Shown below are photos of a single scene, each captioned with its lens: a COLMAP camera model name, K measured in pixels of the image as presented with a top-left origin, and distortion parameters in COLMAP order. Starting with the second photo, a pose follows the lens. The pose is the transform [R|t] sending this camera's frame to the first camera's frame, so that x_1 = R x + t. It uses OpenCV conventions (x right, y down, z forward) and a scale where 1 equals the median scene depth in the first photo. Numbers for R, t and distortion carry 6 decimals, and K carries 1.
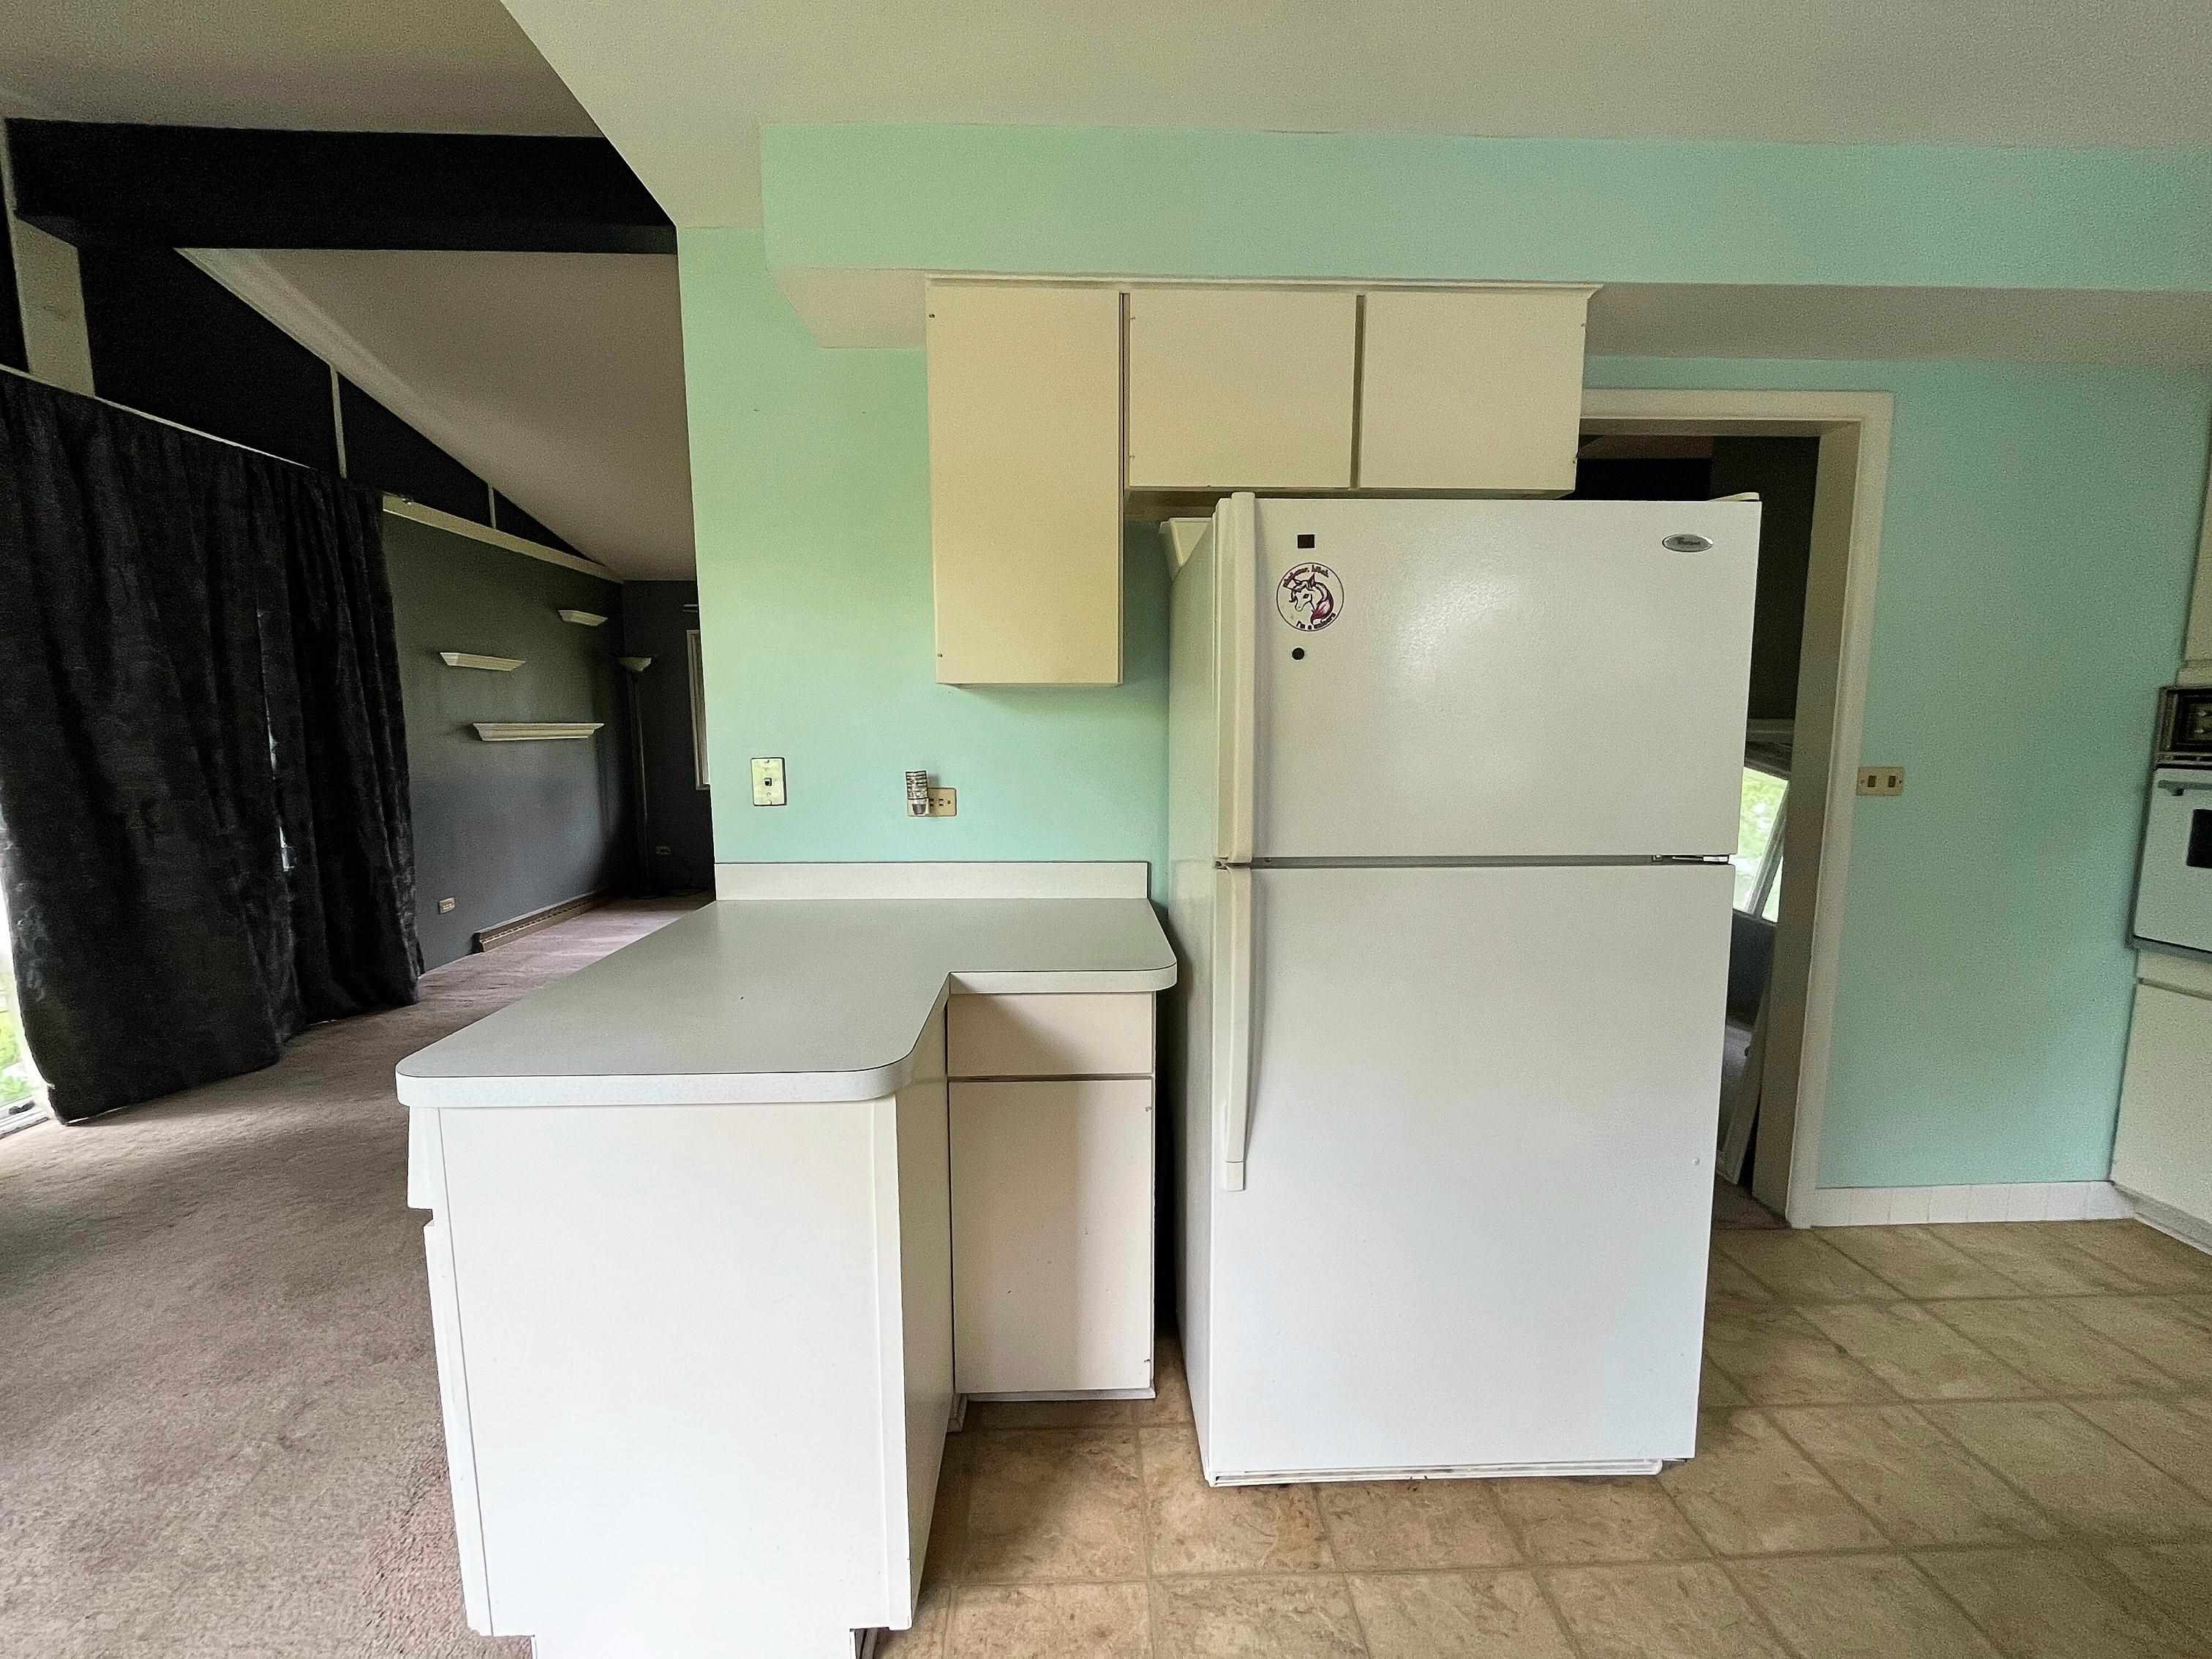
lens RADIAL K [[893.3, 0, 1106.0], [0, 893.3, 829.5], [0, 0, 1]] dist [-0.000891, 0.000017]
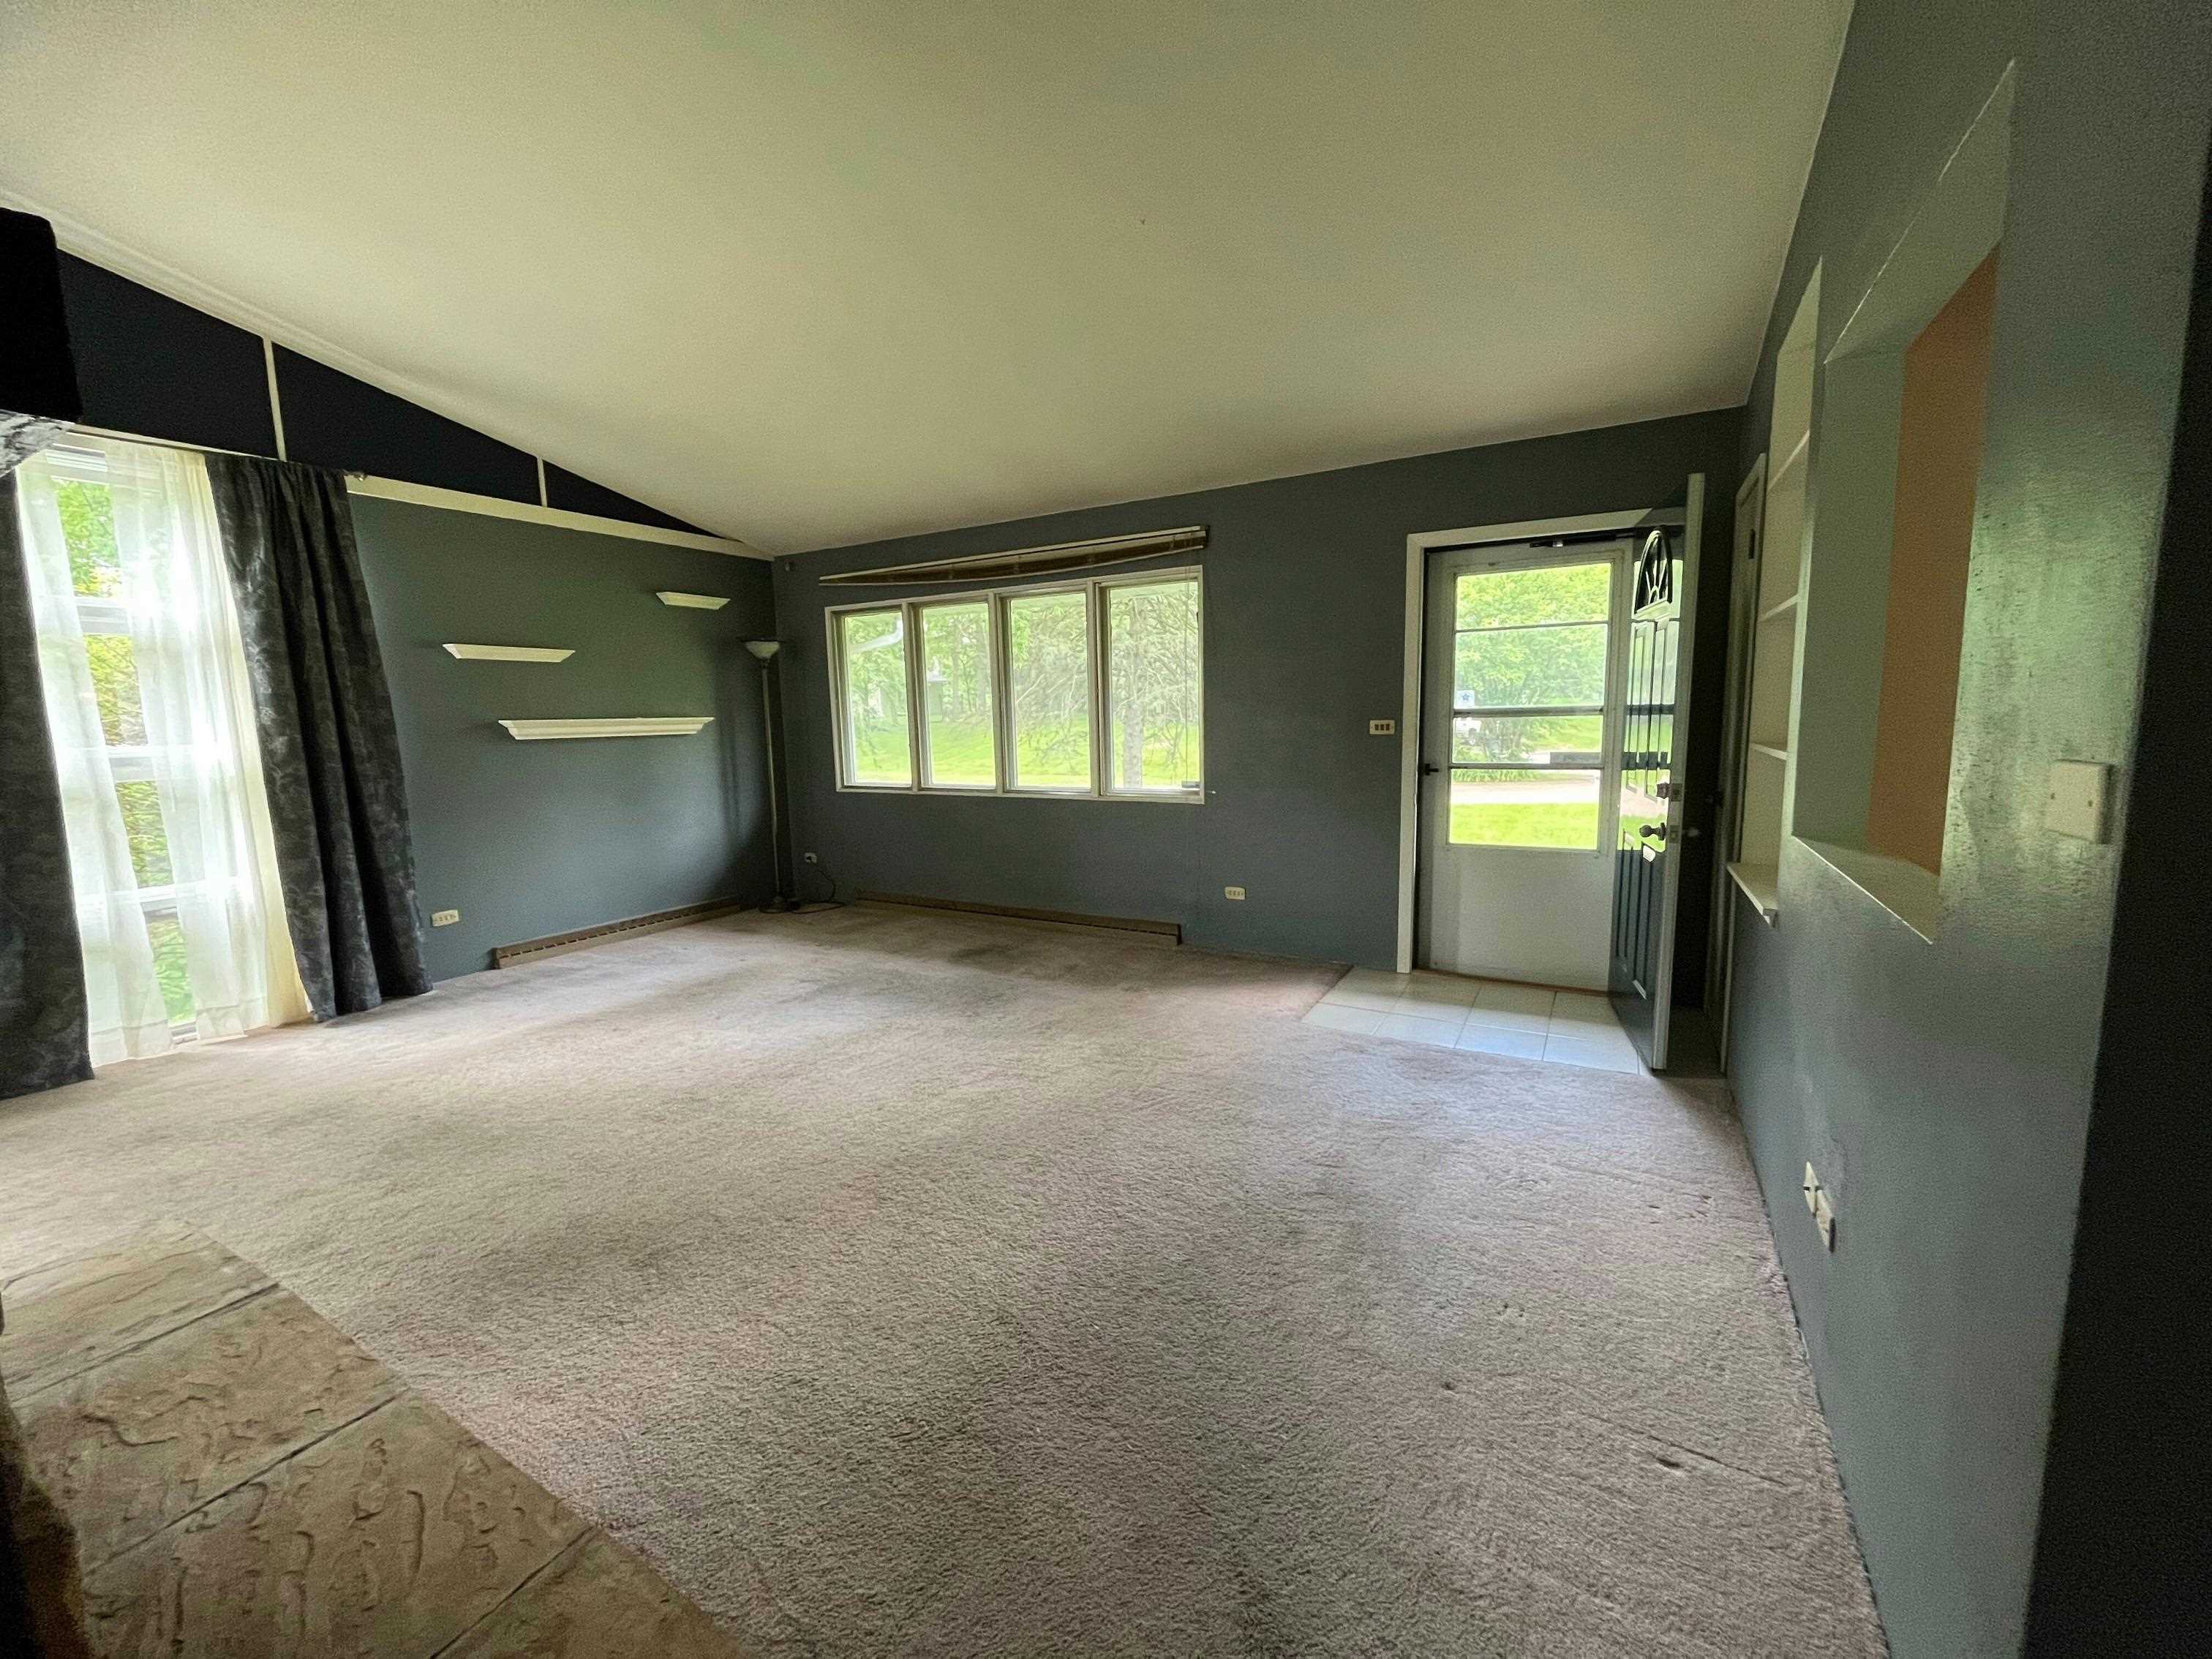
lens RADIAL K [[893.3, 0, 1106.0], [0, 893.3, 829.5], [0, 0, 1]] dist [-0.000891, 0.000017]
pose [[0.845543, 0.054243, -0.531144, 0.301928], [-0.044717, 0.998525, 0.030788, -0.061003], [0.532031, -0.002281, 0.846722, 0.532284]]
